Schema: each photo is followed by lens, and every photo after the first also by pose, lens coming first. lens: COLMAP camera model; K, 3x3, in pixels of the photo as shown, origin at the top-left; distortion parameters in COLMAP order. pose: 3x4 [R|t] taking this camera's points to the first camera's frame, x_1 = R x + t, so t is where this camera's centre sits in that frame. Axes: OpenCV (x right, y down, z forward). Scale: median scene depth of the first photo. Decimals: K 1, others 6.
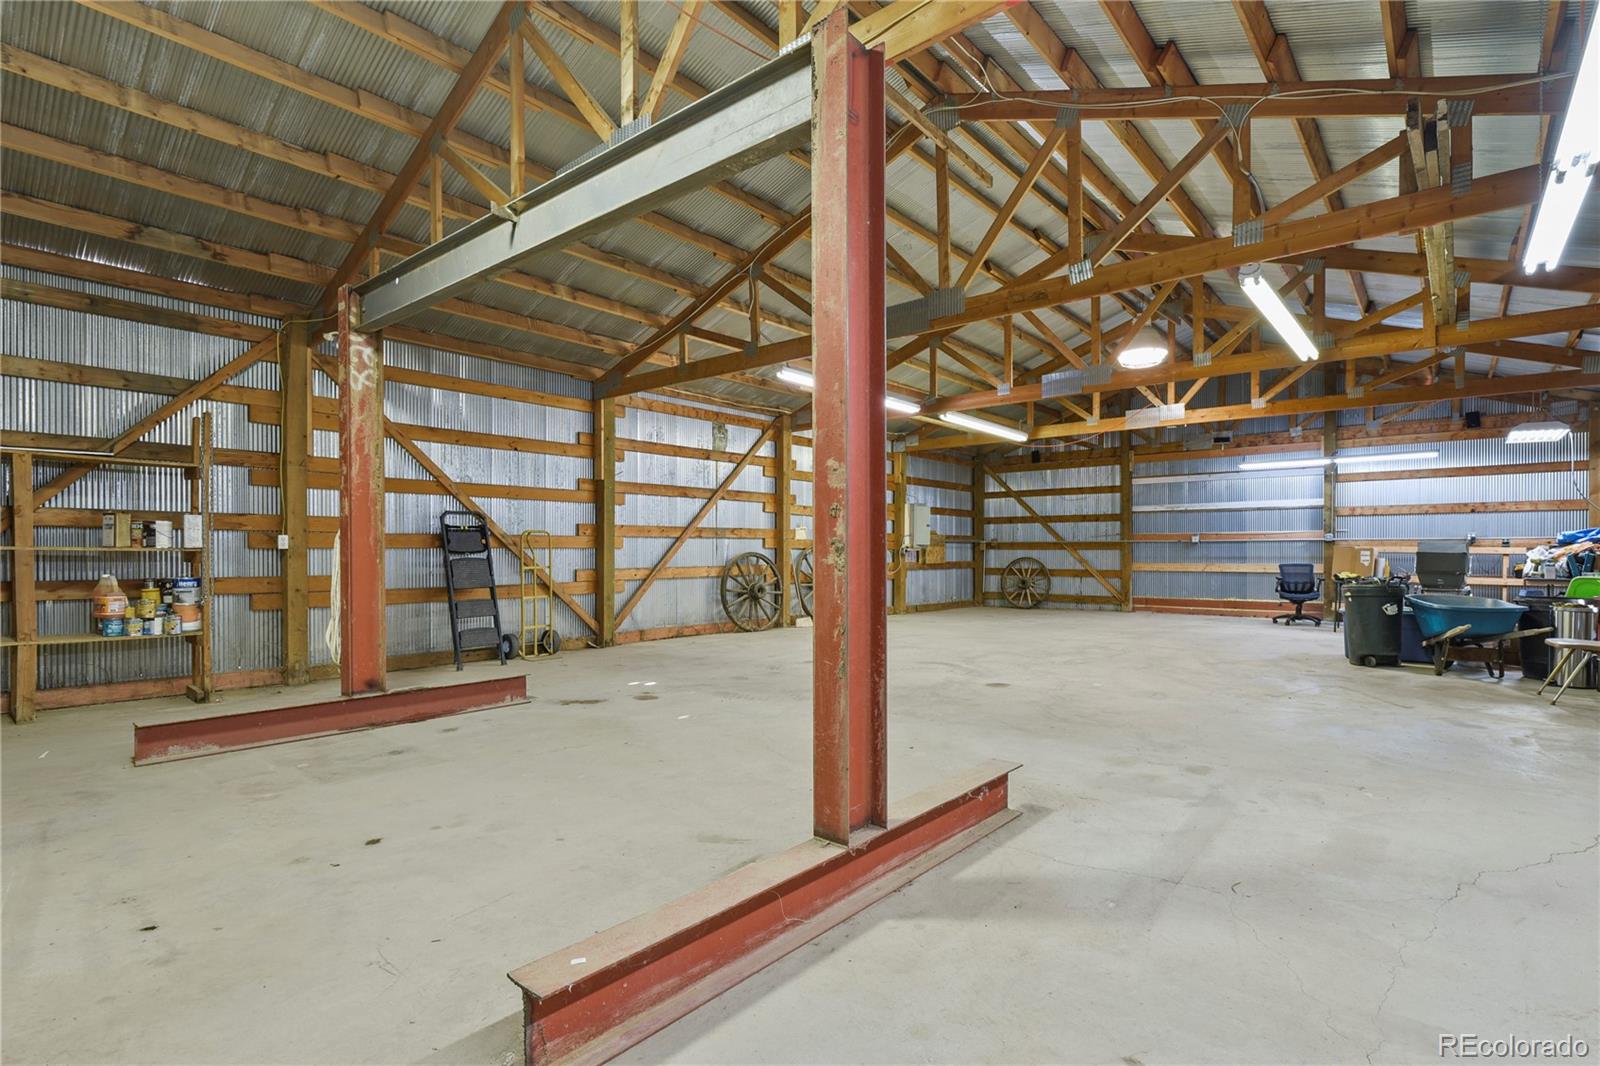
lens RADIAL K [[771.4, 0, 828.5], [0, 771.4, 553.8], [0, 0, 1]] dist [-0.000152, -0.004922]
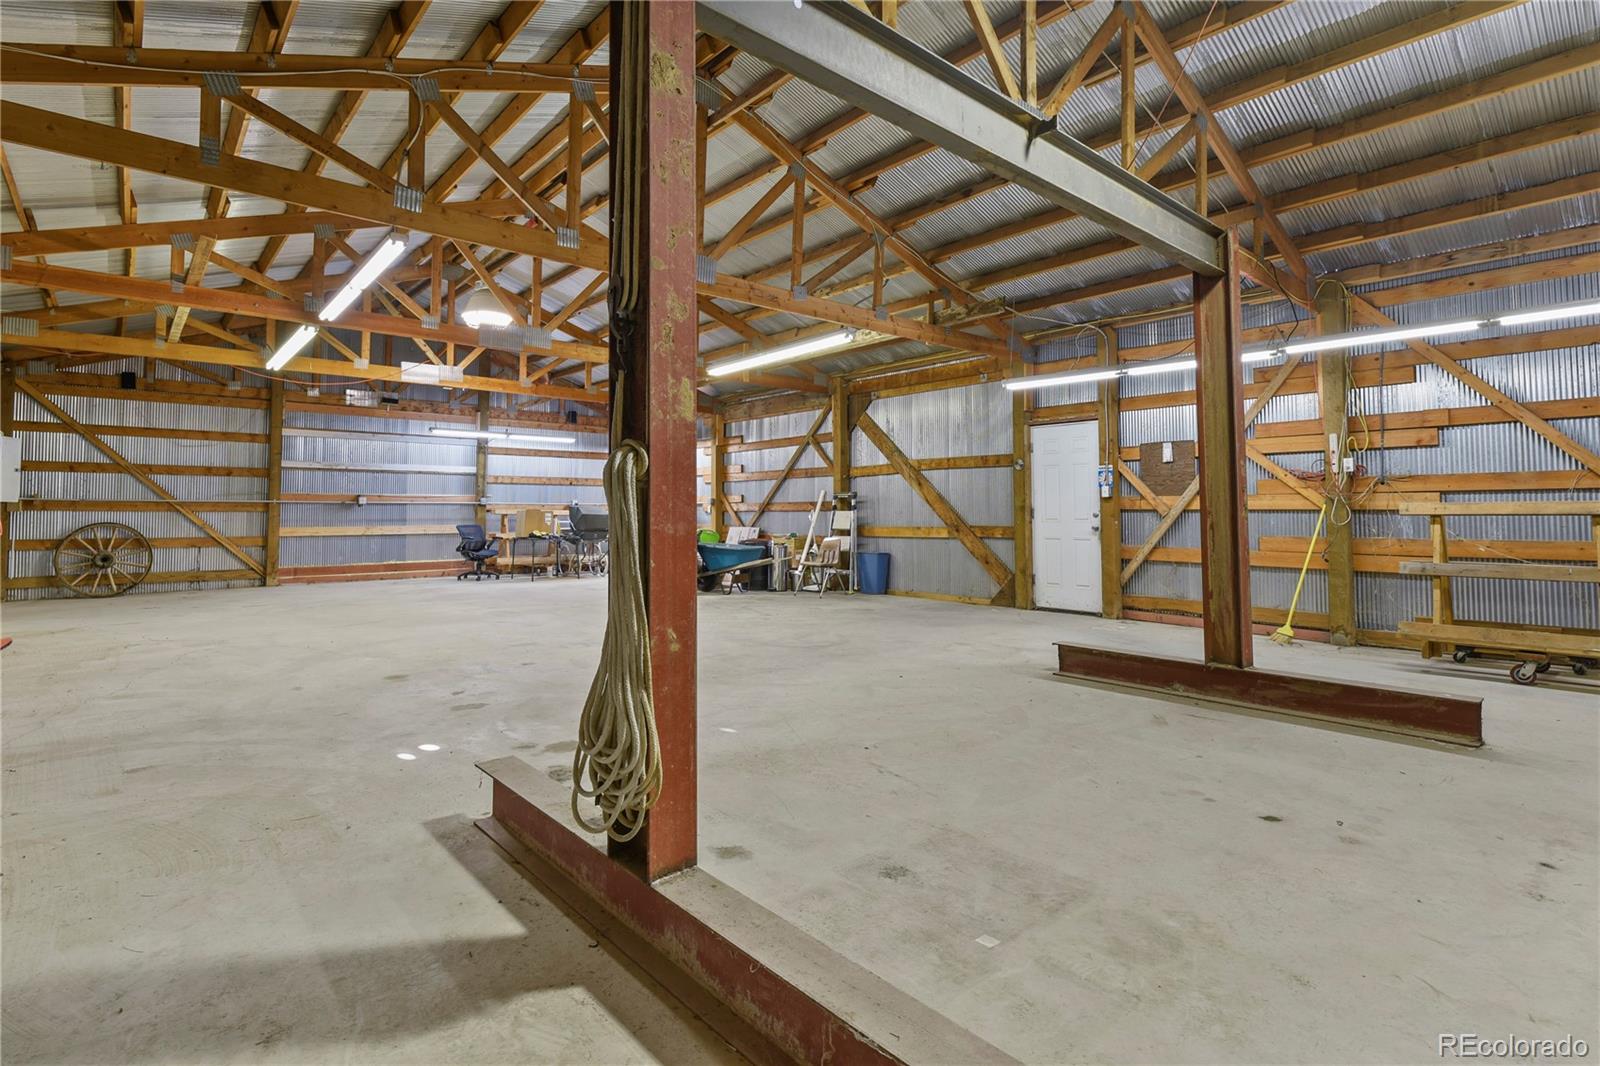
lens RADIAL K [[771.4, 0, 797.9], [0, 771.4, 479.9], [0, 0, 1]] dist [-0.000152, -0.004922]
pose [[0.179056, 0.043958, 0.982856, -0.361692], [0.004354, 0.998956, -0.045471, 0.000703], [-0.983829, 0.012421, 0.178677, 0.309331]]
